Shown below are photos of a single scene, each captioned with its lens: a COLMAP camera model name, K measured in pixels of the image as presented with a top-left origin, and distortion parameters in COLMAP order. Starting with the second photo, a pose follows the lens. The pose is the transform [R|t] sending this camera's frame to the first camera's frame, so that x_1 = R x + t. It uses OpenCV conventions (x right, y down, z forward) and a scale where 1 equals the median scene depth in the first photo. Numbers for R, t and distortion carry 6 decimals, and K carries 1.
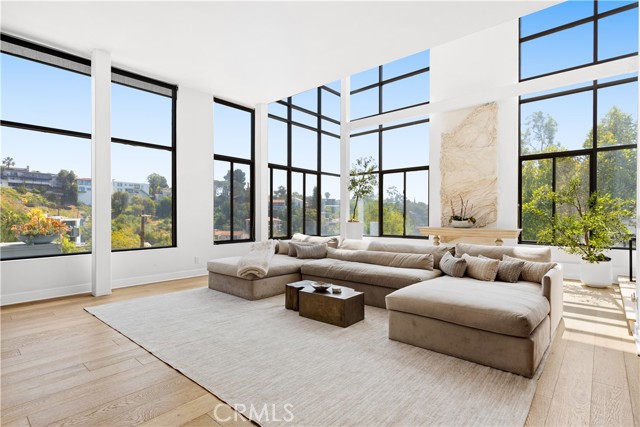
lens RADIAL K [[325.2, 0, 316.6], [0, 325.2, 214.8], [0, 0, 1]] dist [0.002537, 0.000295]
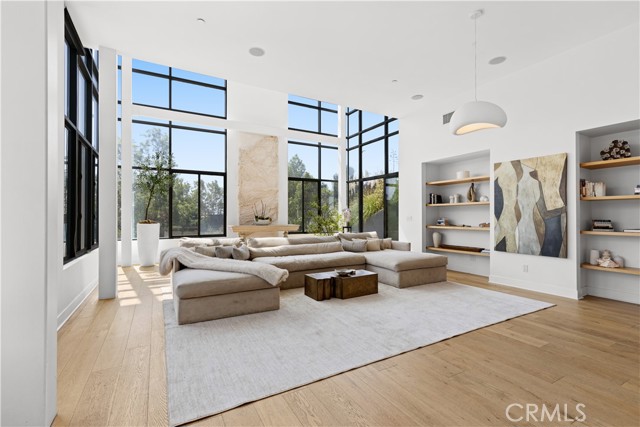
lens RADIAL K [[292.1, 0, 319.2], [0, 292.1, 214.4], [0, 0, 1]] dist [0.010596, -0.000532]
pose [[0.329863, 0.003134, 0.944024, -0.586463], [-0.000543, 0.999995, -0.003130, -0.000491], [-0.944029, 0.000520, 0.329863, 0.384871]]
